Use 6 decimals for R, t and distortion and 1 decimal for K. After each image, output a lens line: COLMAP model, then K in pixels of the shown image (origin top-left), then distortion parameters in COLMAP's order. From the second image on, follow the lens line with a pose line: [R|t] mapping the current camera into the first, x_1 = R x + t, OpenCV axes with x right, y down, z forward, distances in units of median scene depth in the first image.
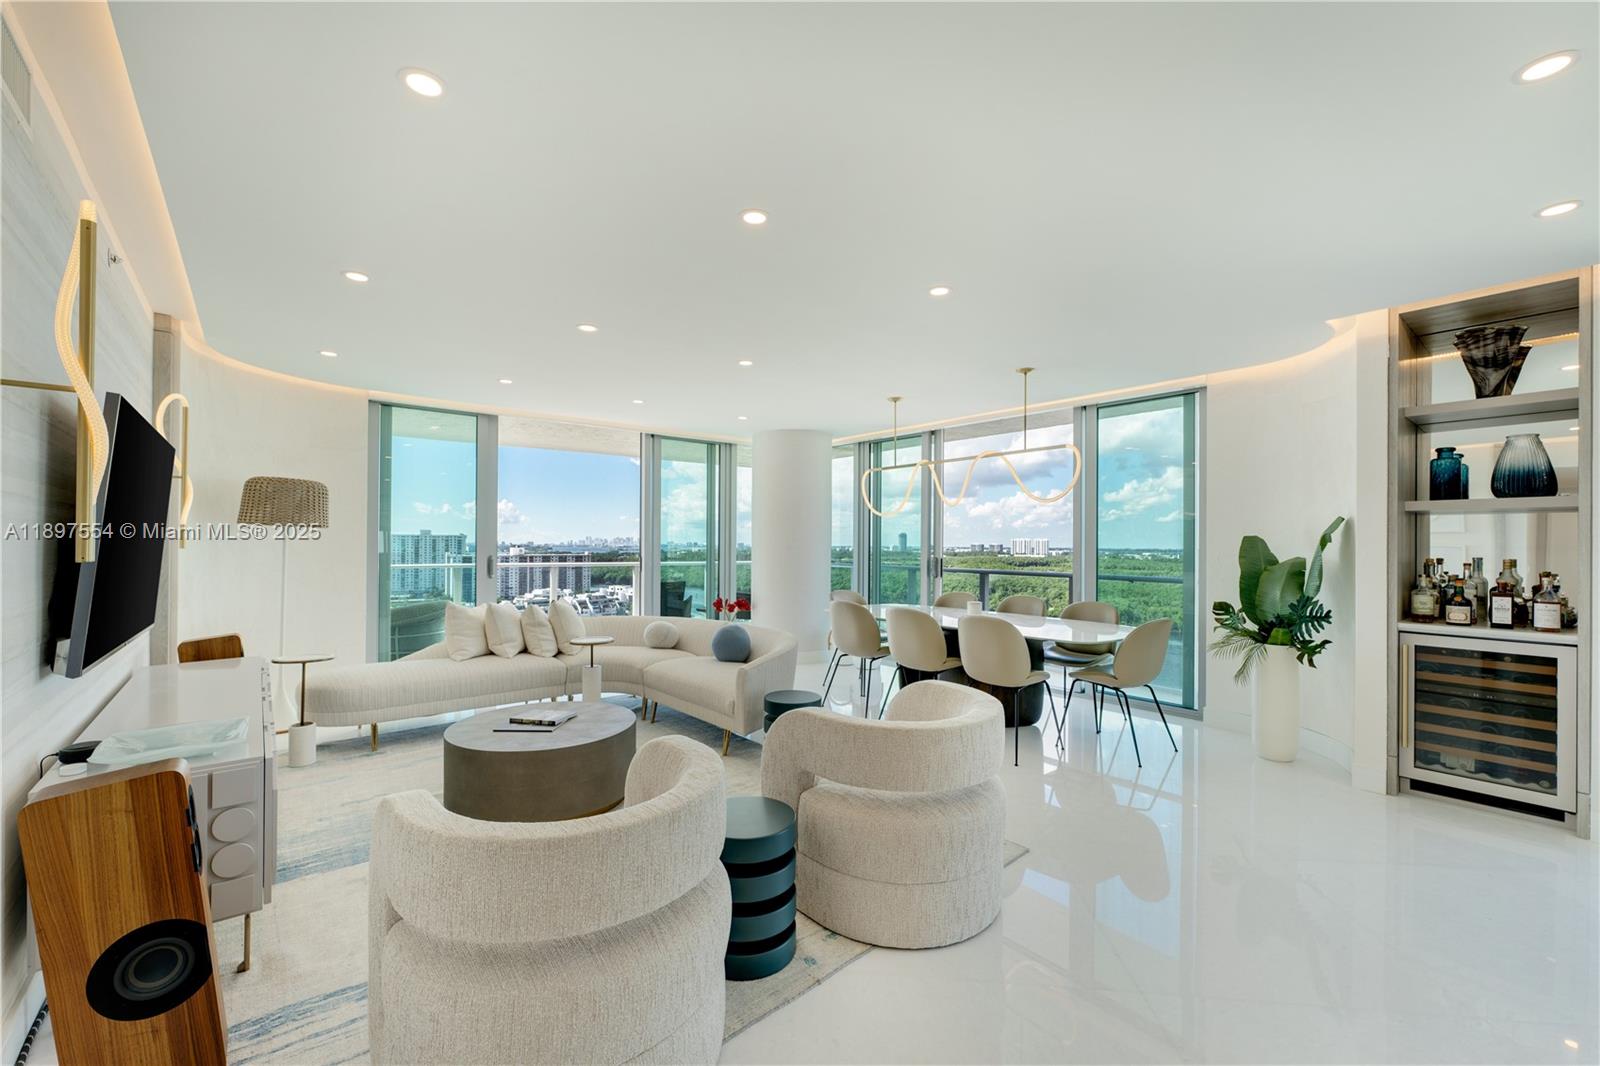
lens RADIAL K [[646.4, 0, 796.9], [0, 646.4, 546.0], [0, 0, 1]] dist [0.001294, 0.000078]
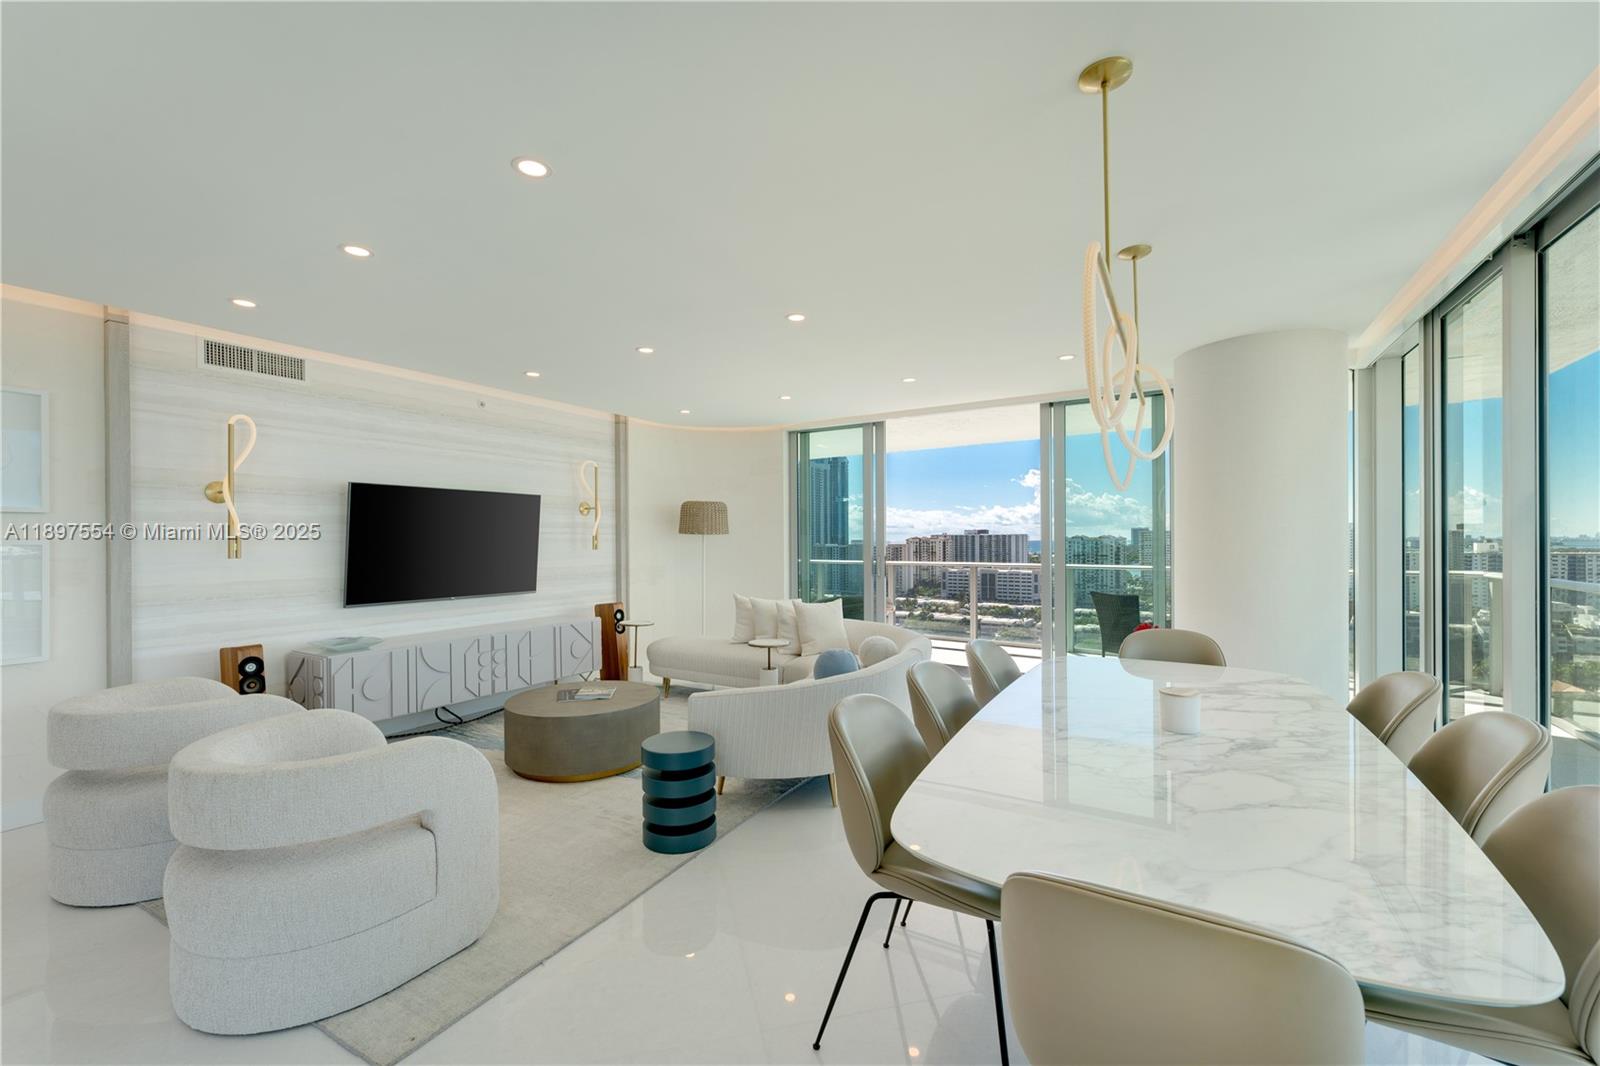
lens RADIAL K [[638.6, 0, 793.4], [0, 638.6, 538.7], [0, 0, 1]] dist [0.000523, -0.000285]
pose [[0.324966, -0.008275, -0.945689, 0.712563], [0.004244, 0.999964, -0.007292, -0.008516], [0.945716, -0.001643, 0.324990, 0.813471]]
